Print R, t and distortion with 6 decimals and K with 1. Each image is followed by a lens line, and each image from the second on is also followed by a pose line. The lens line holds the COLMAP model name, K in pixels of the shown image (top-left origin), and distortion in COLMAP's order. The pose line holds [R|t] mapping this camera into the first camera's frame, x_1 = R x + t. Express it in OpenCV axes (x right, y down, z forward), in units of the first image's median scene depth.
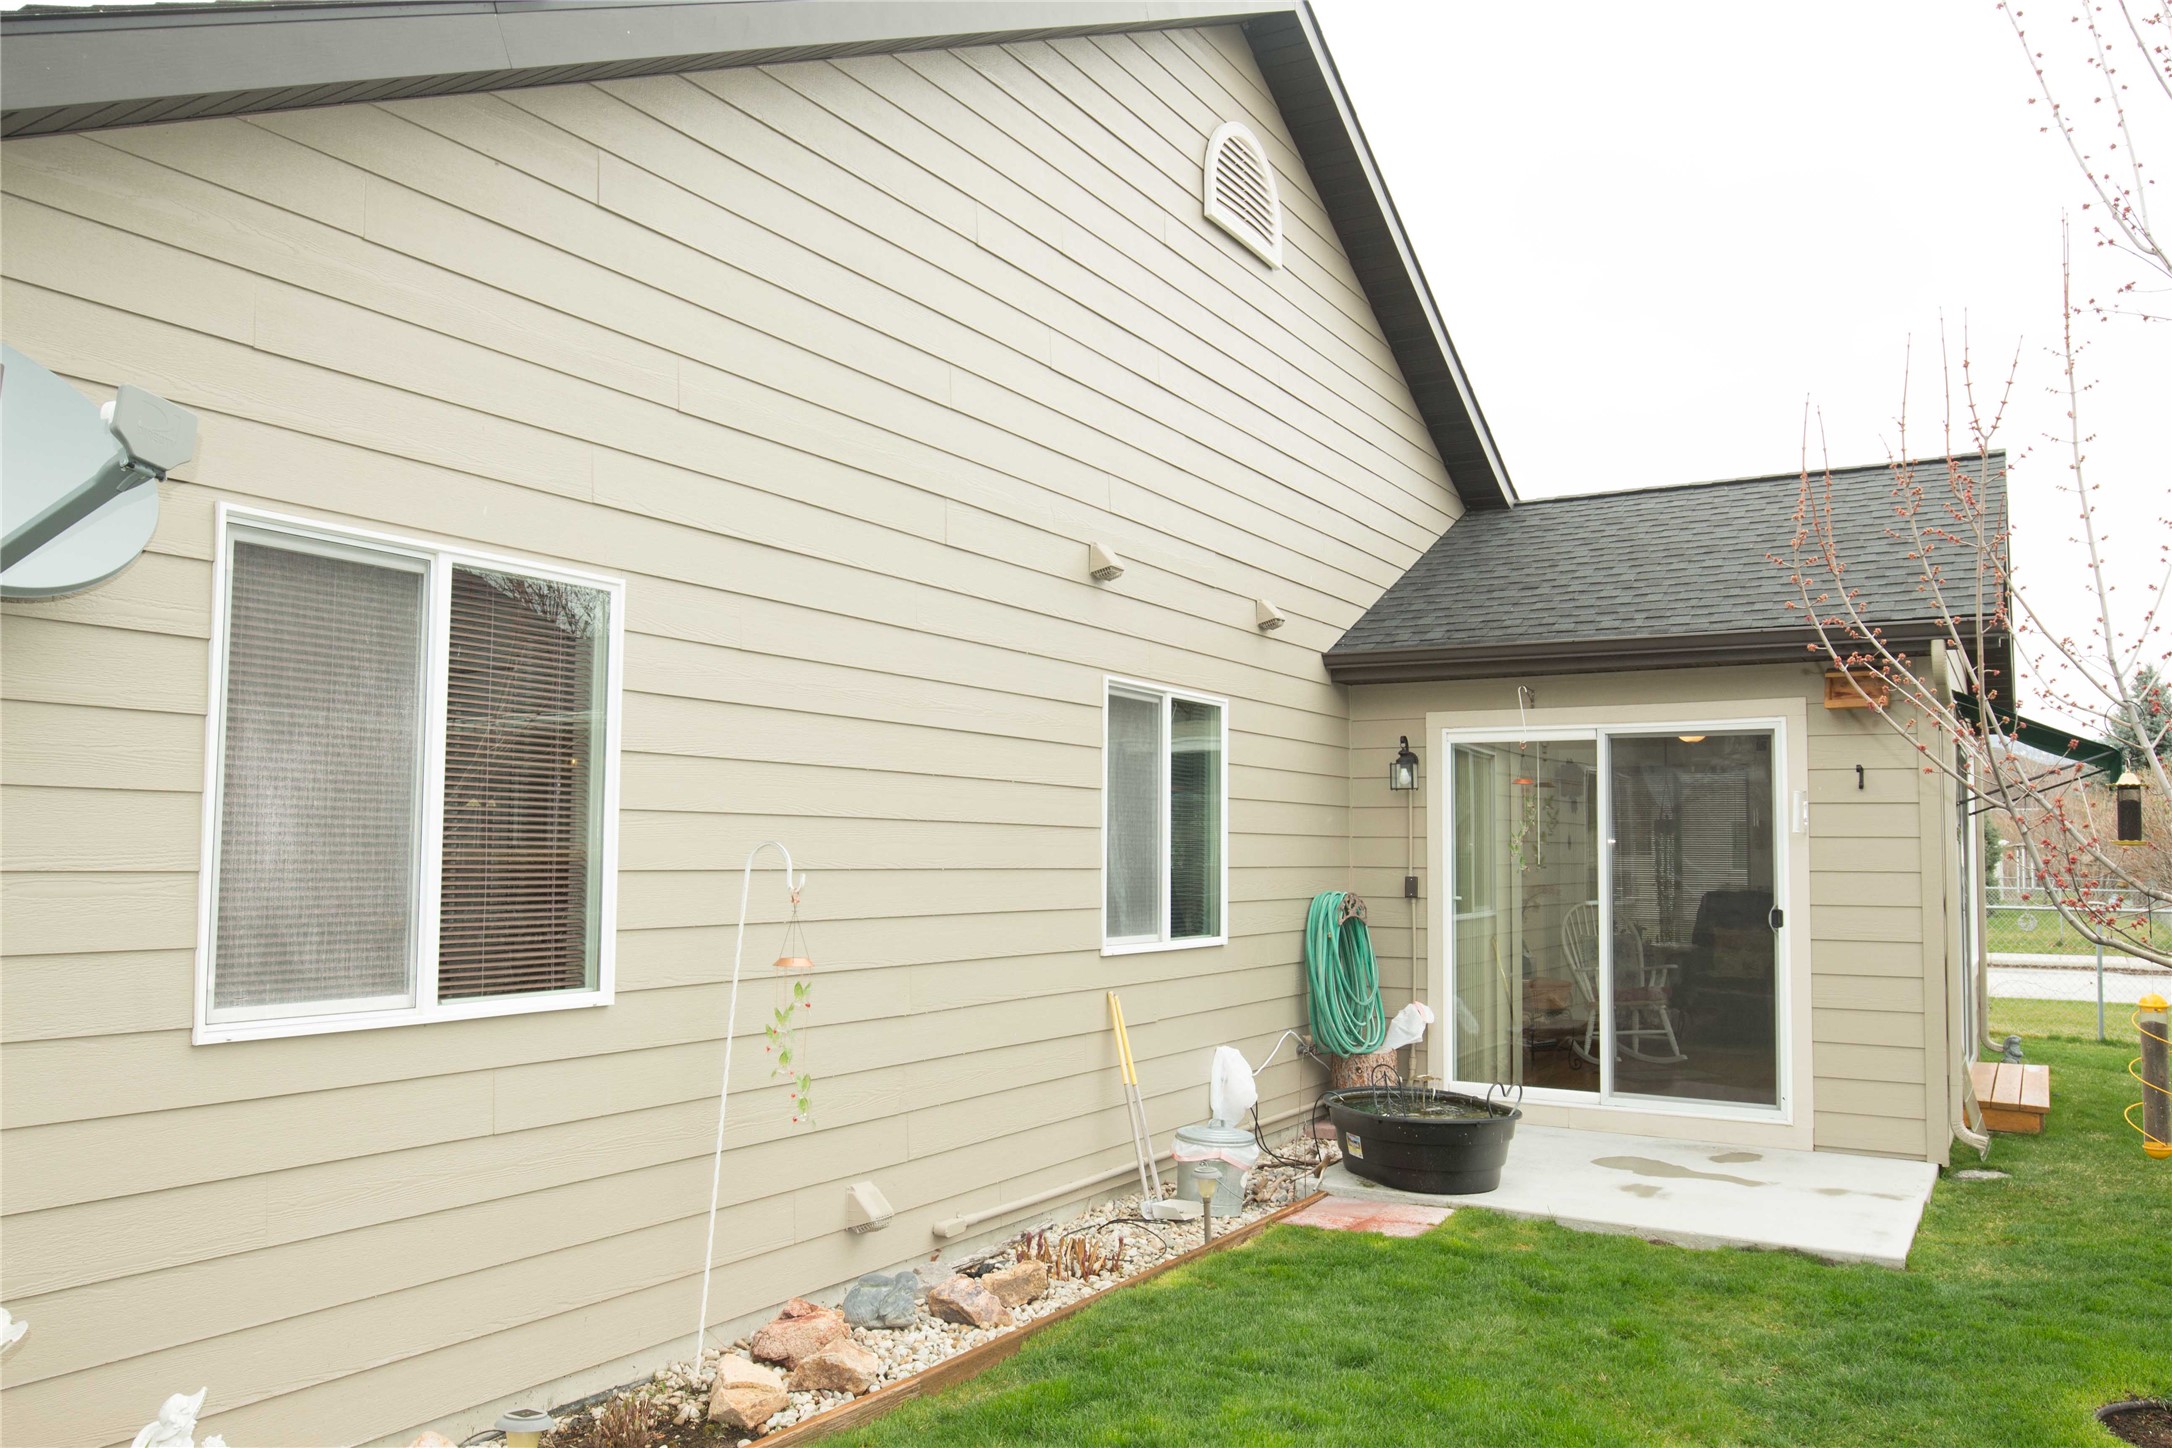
lens RADIAL K [[1611.6, 0, 1072.0], [0, 1611.6, 743.6], [0, 0, 1]] dist [-0.034168, 0.001114]
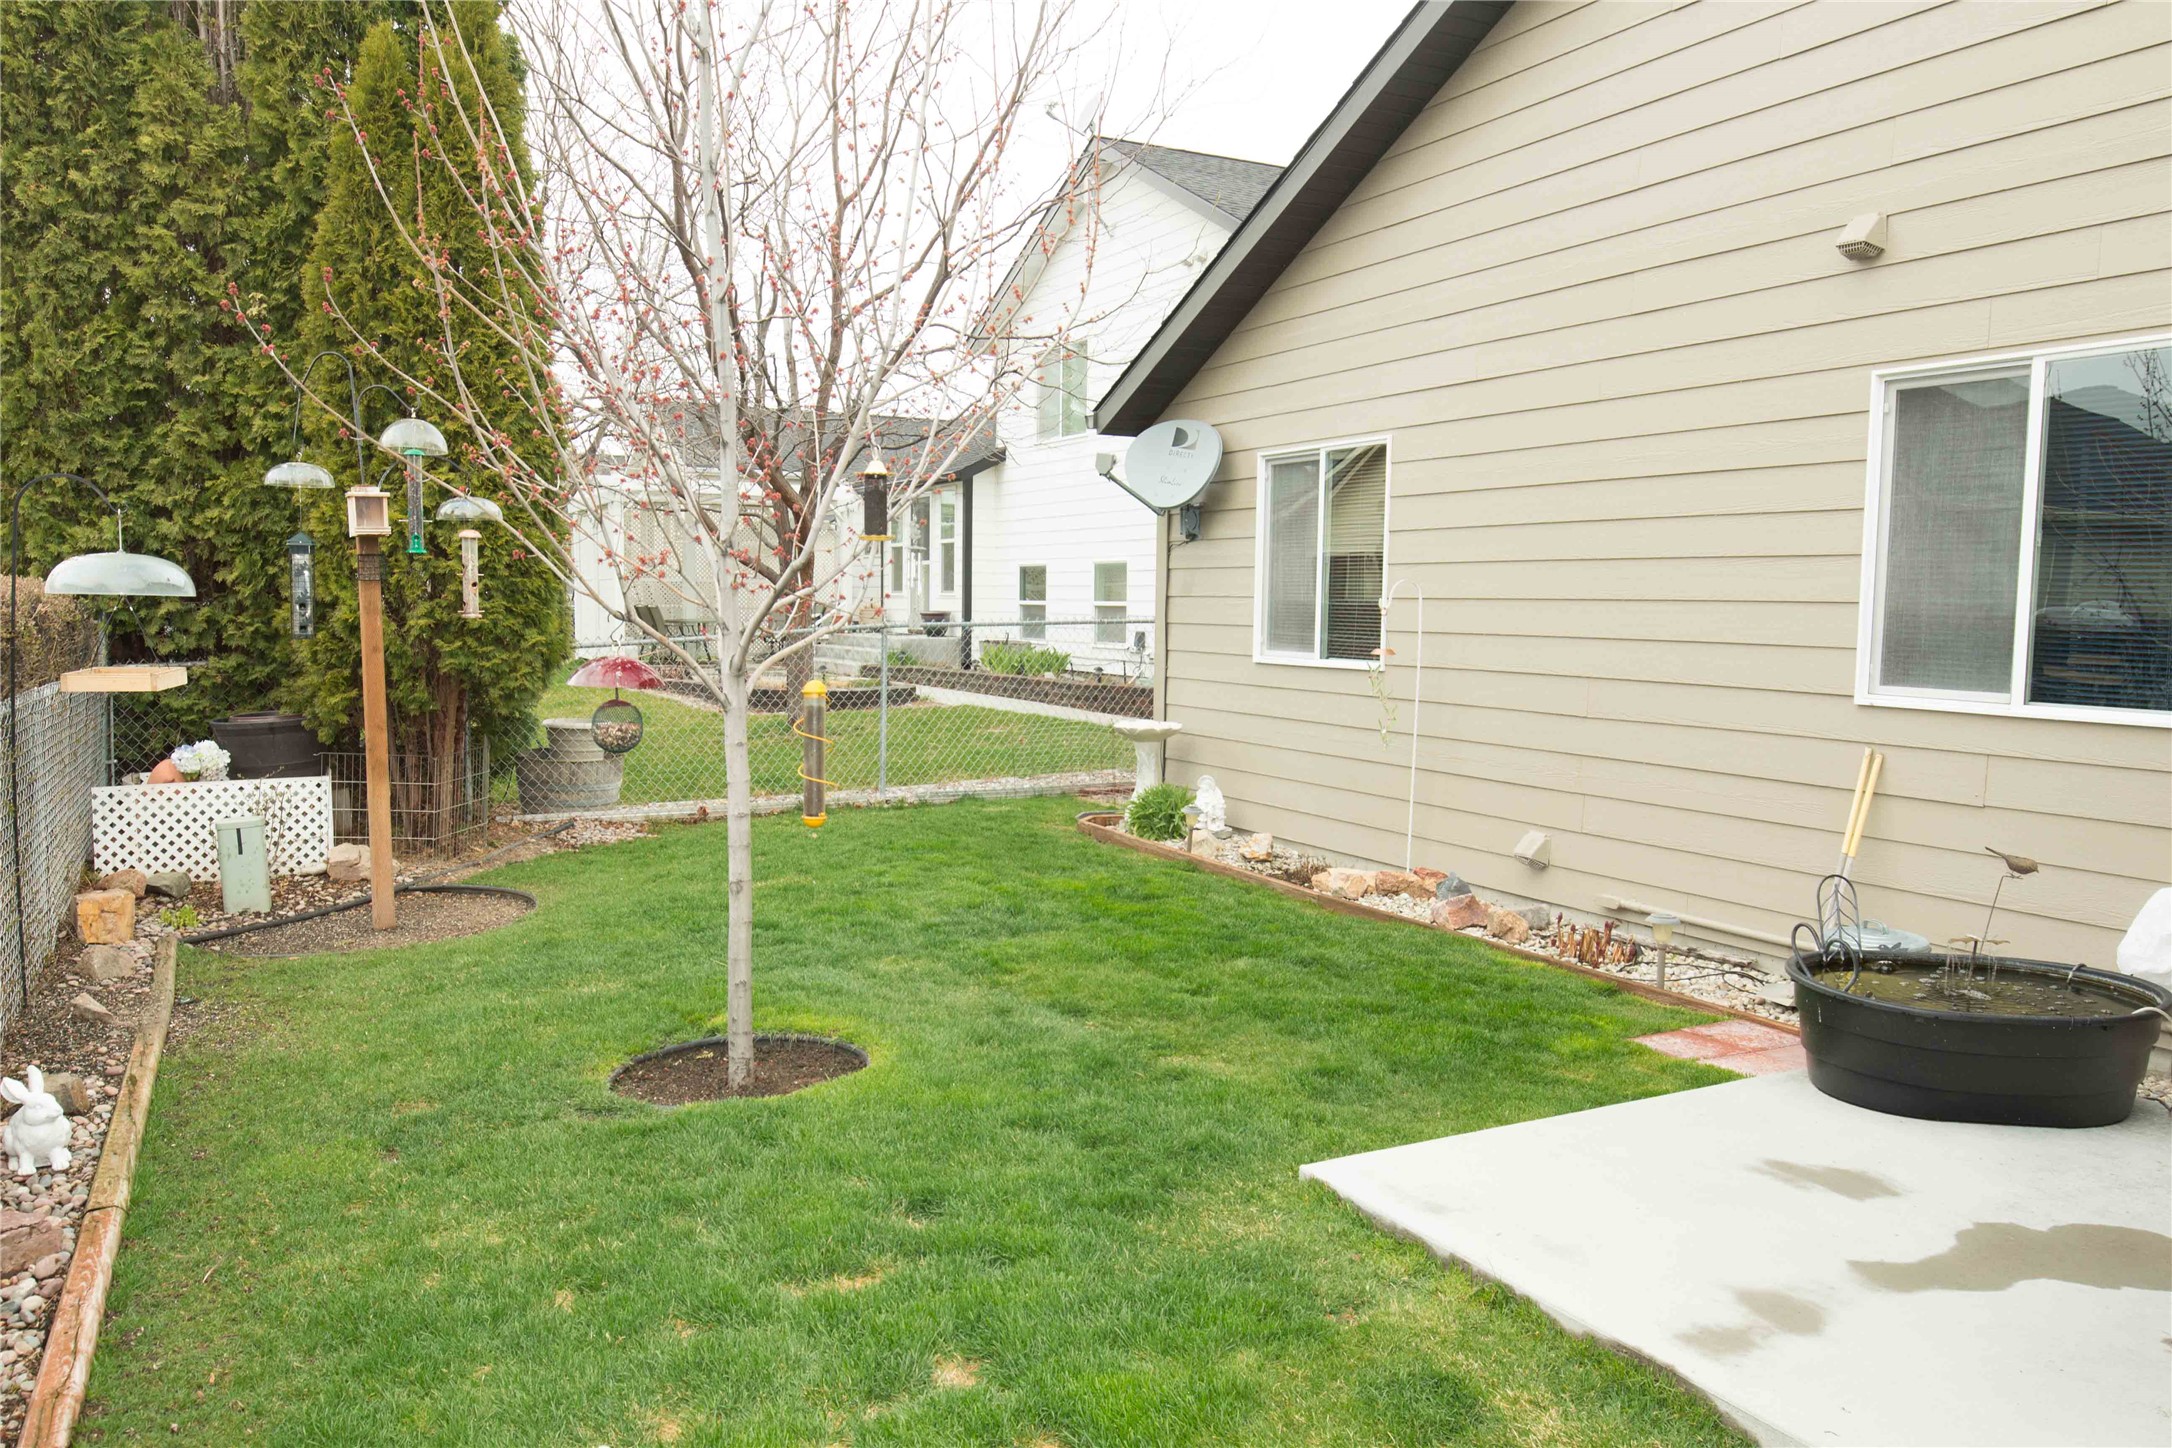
lens RADIAL K [[1611.6, 0, 1072.0], [0, 1611.6, 743.6], [0, 0, 1]] dist [-0.034168, 0.001114]
pose [[-0.522503, 0.101294, -0.846599, 0.957181], [0.083960, 0.994205, 0.067136, 0.058338], [0.848493, -0.036001, -0.527980, 1.084009]]
